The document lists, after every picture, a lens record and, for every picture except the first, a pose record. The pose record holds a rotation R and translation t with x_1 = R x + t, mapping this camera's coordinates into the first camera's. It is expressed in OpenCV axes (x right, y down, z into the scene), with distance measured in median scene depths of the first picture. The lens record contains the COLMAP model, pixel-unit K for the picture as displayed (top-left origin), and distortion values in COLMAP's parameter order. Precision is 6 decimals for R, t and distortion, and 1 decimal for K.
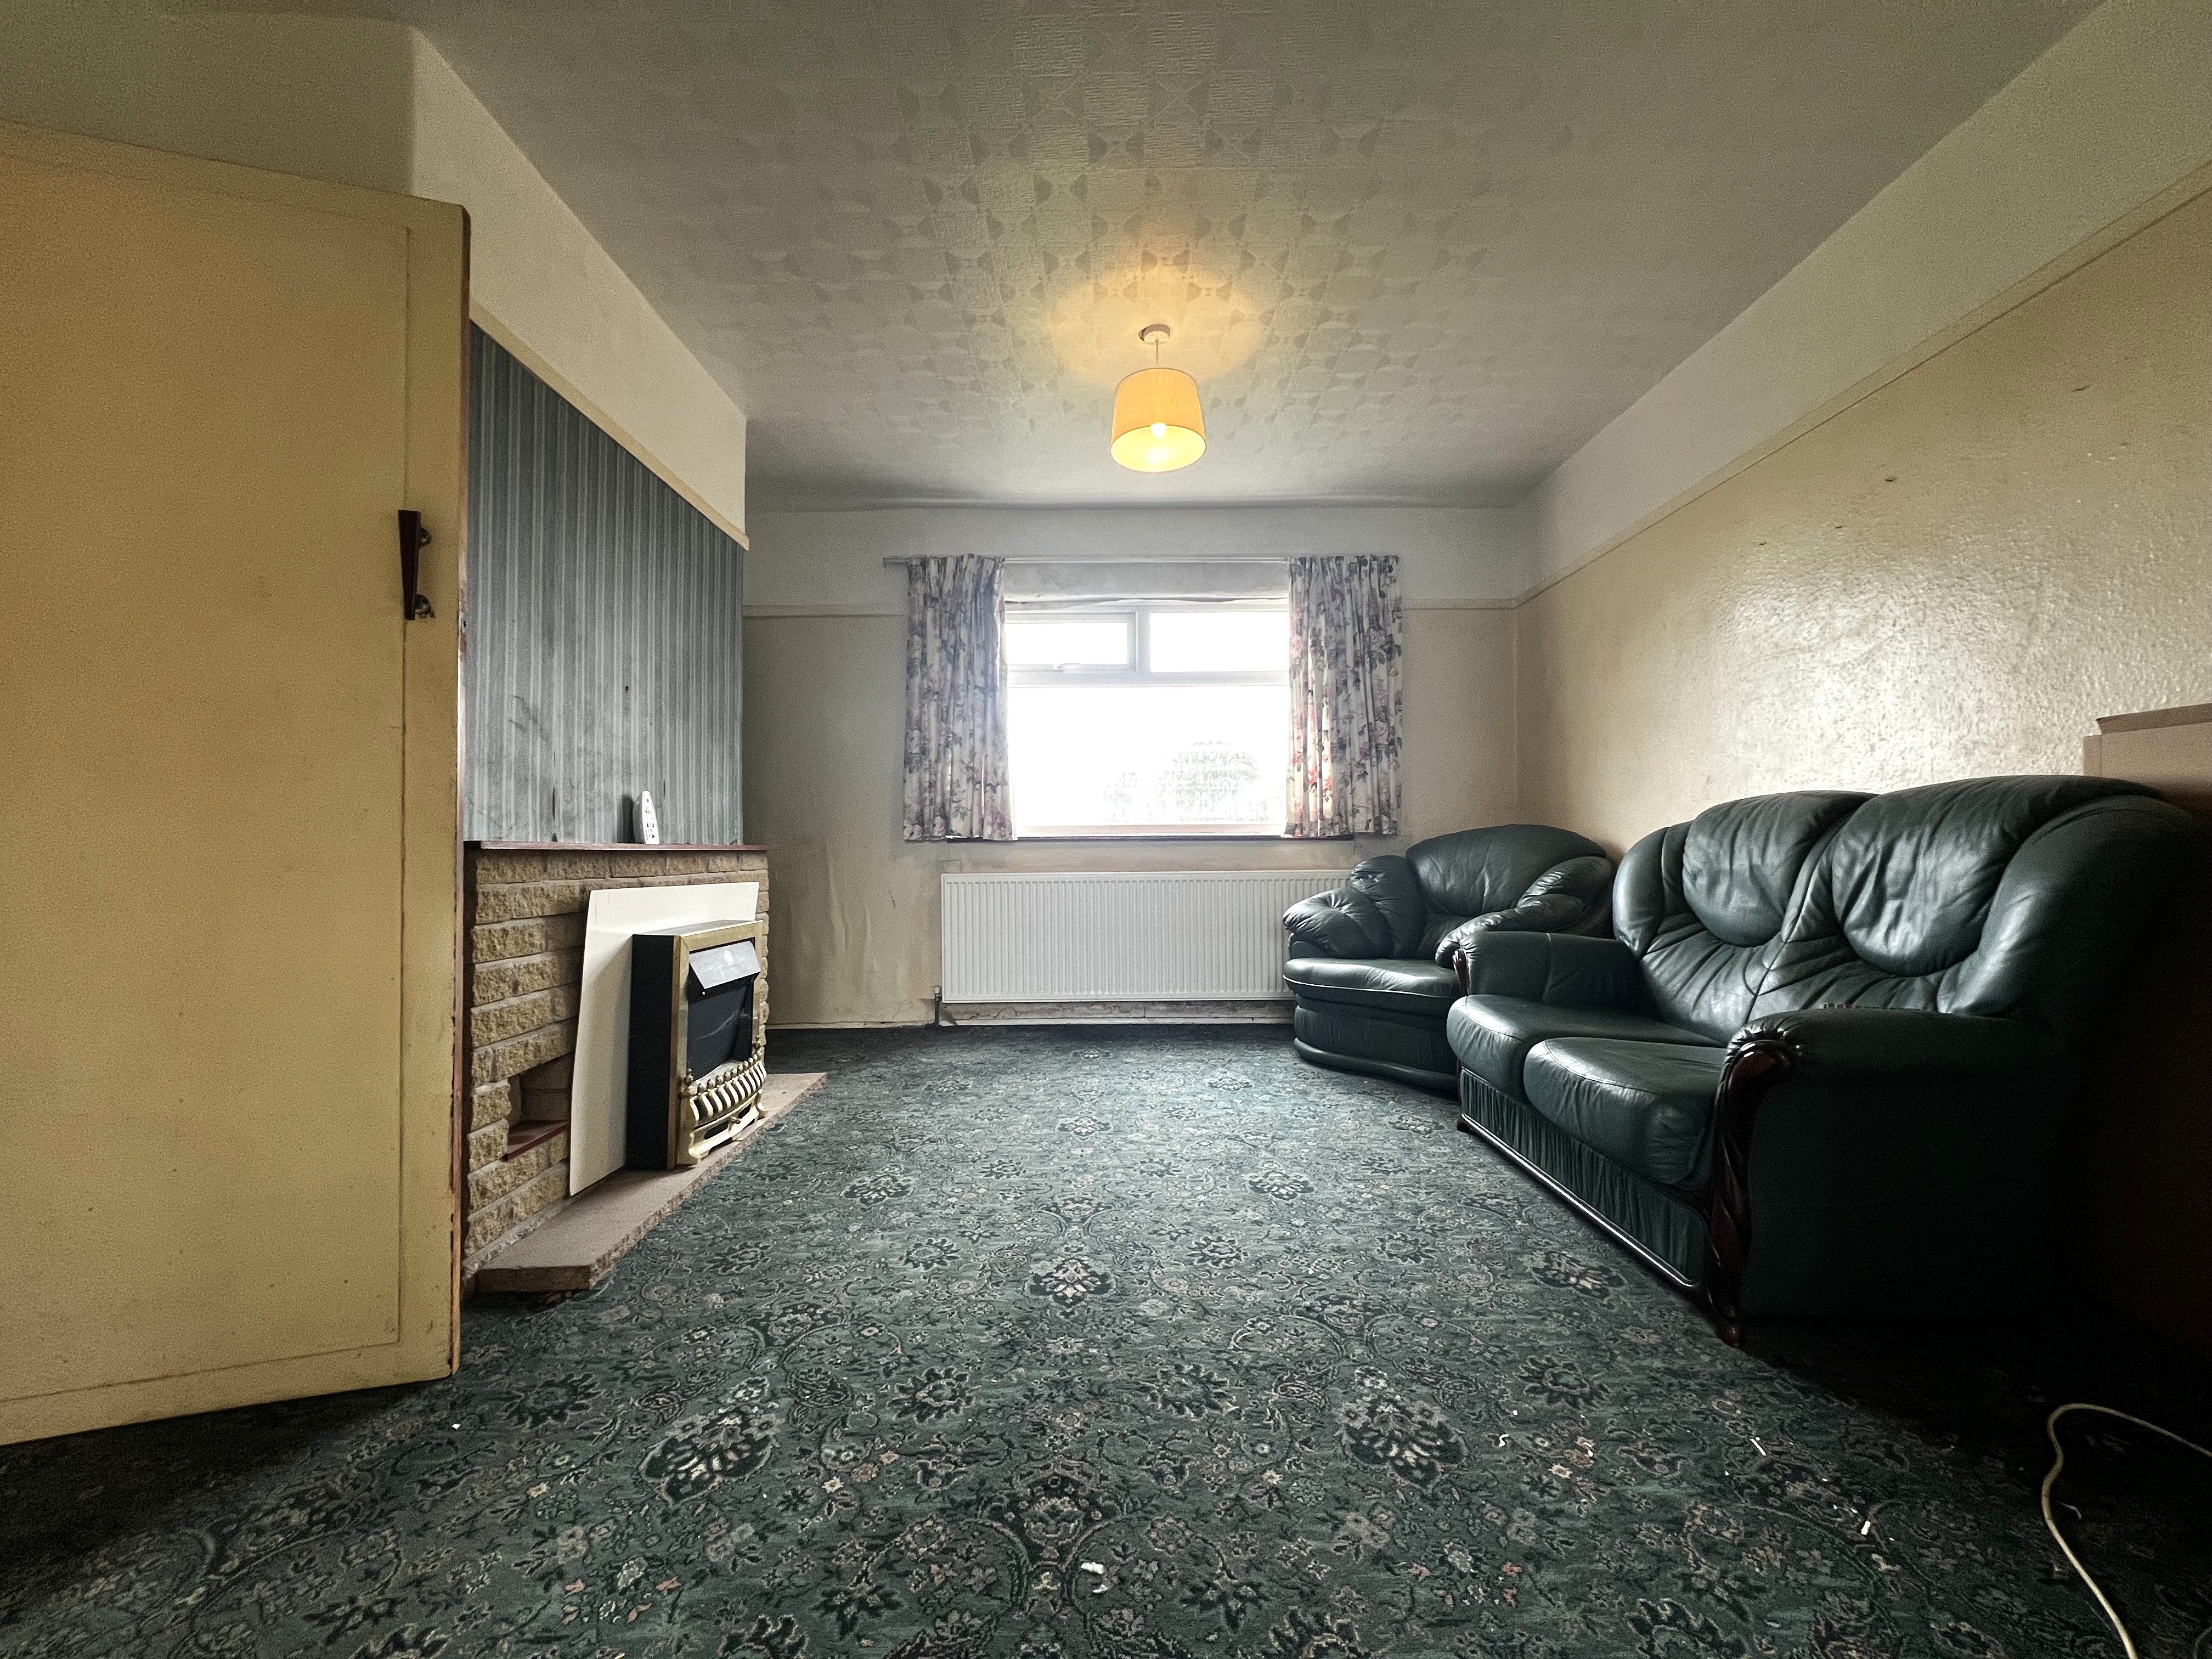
lens RADIAL K [[884.2, 0, 1109.2], [0, 884.2, 828.7], [0, 0, 1]] dist [-0.001168, 0.000159]
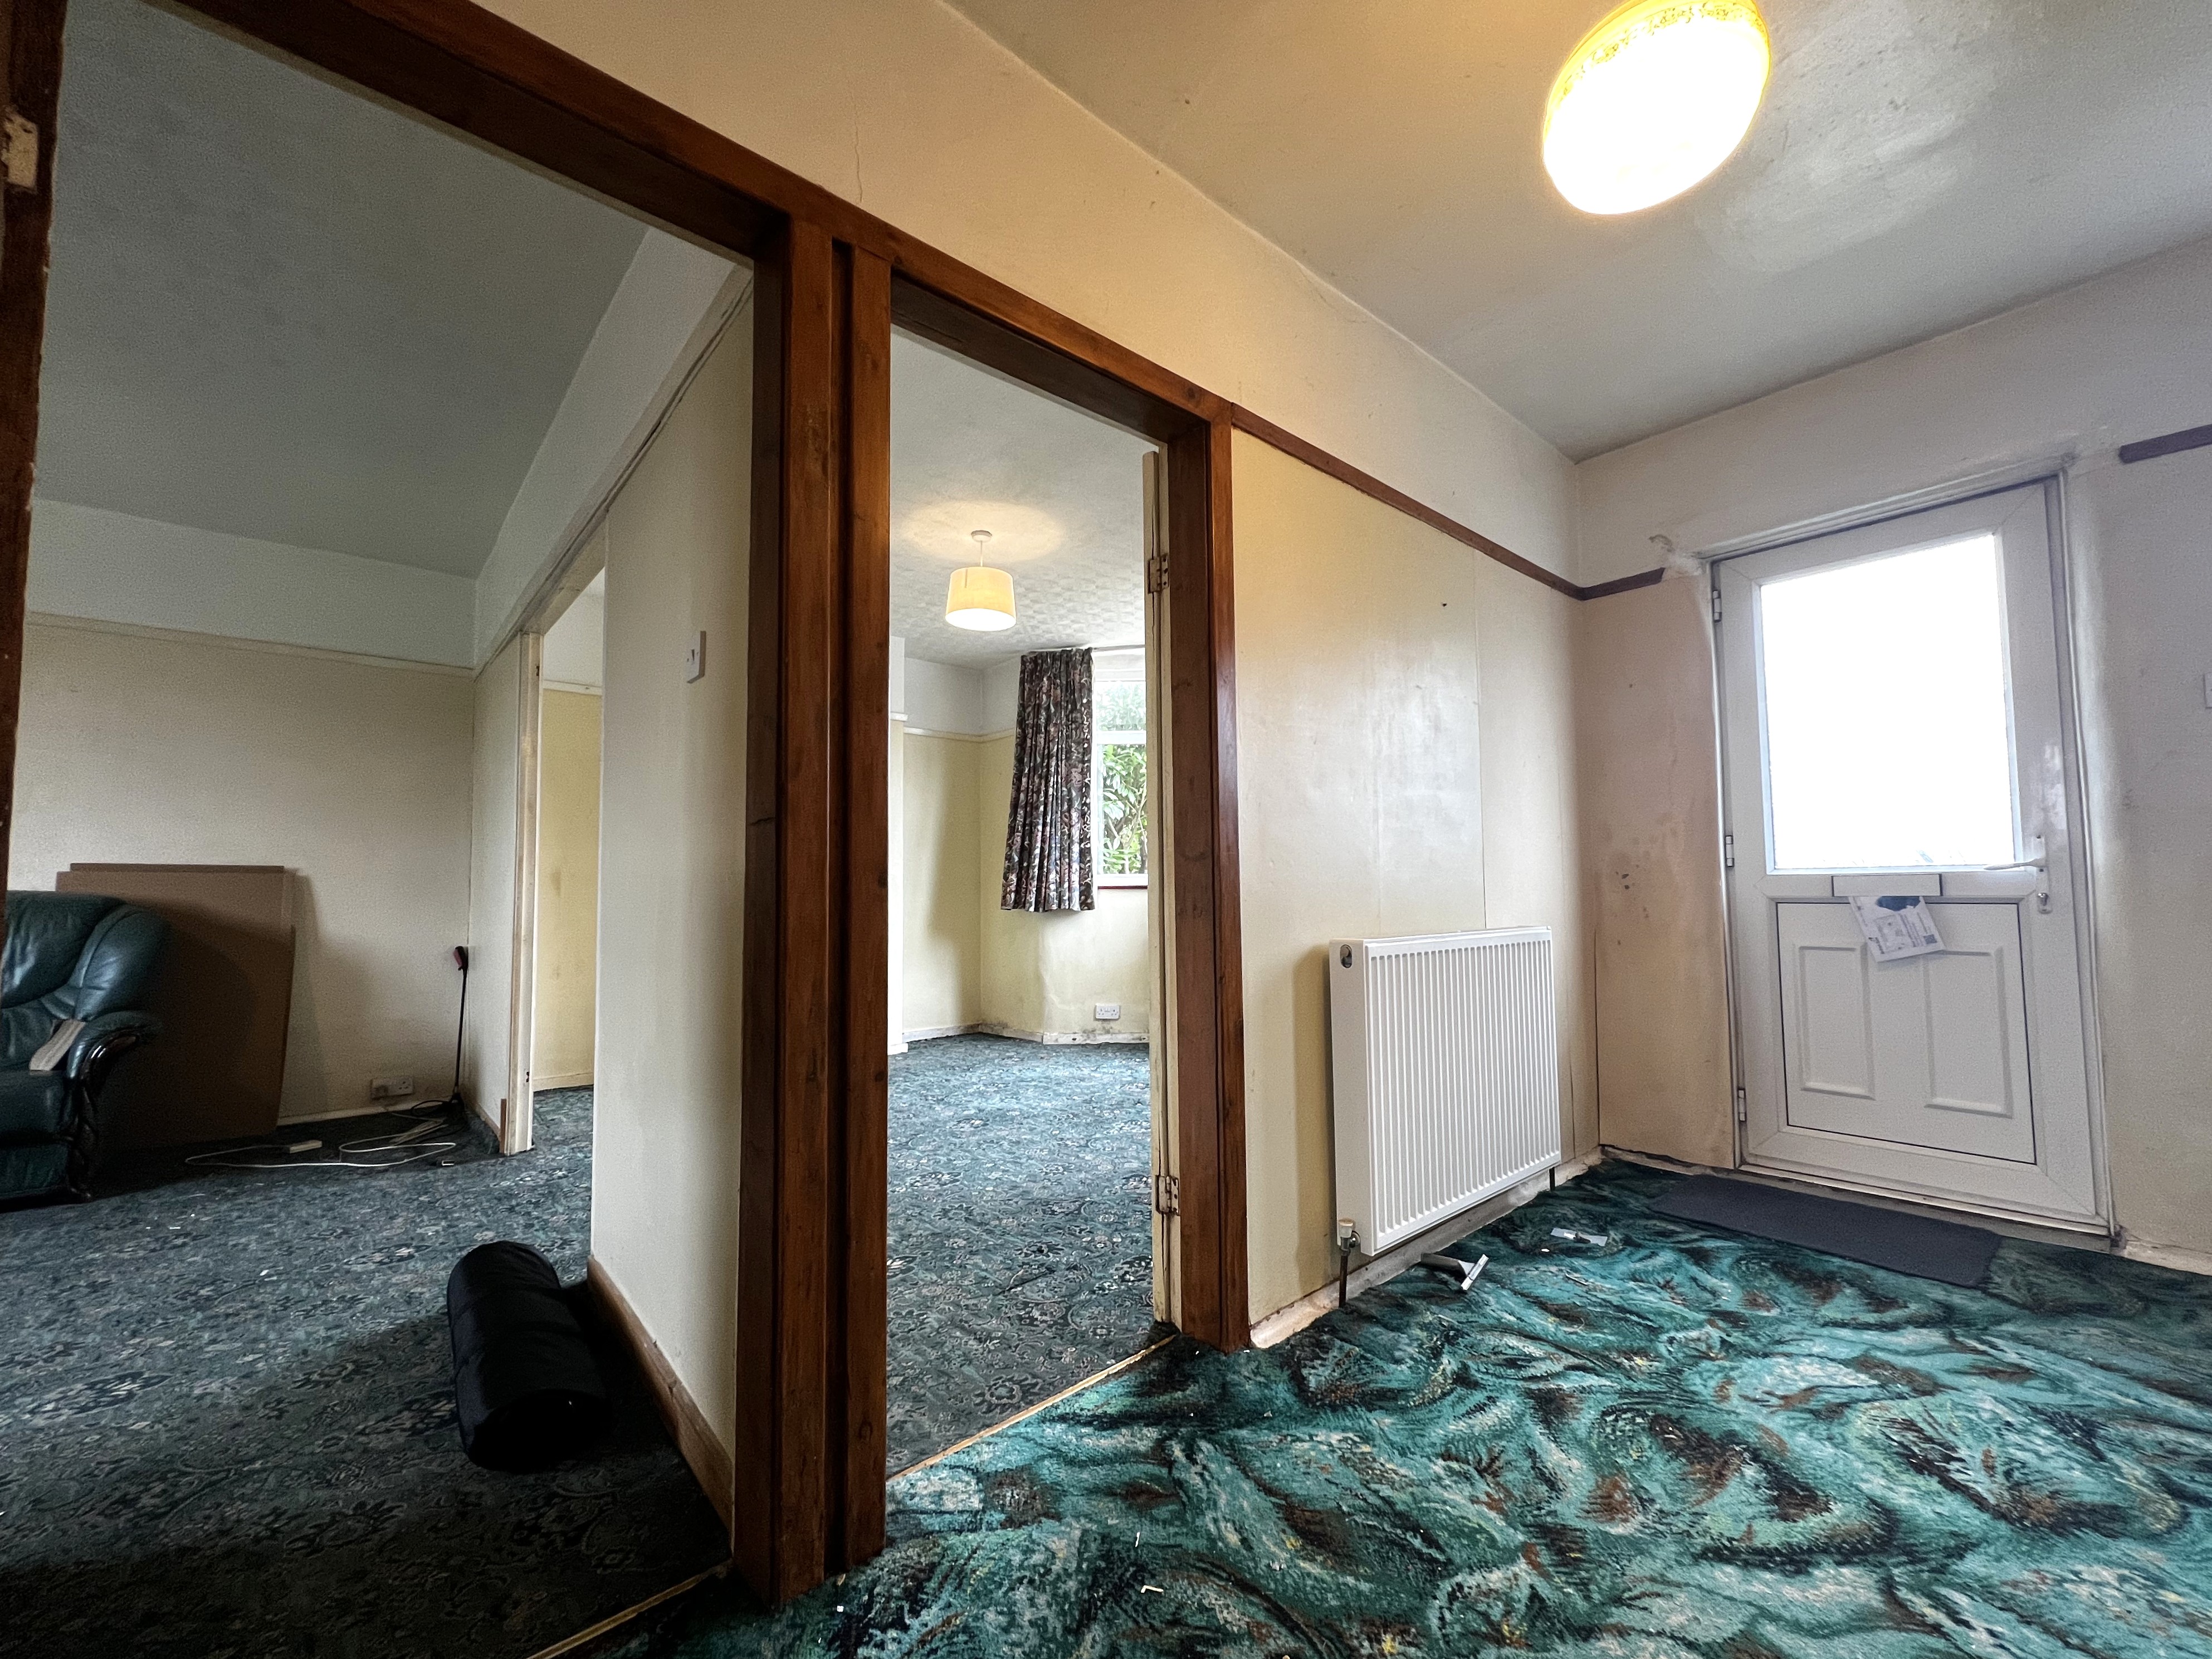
lens RADIAL K [[884.2, 0, 1114.9], [0, 884.2, 838.8], [0, 0, 1]] dist [-0.001168, 0.000159]
pose [[-0.663386, 0.051706, 0.746489, -2.732161], [-0.007251, 0.997119, -0.075509, -0.070178], [-0.748242, -0.055504, -0.661100, 0.823043]]
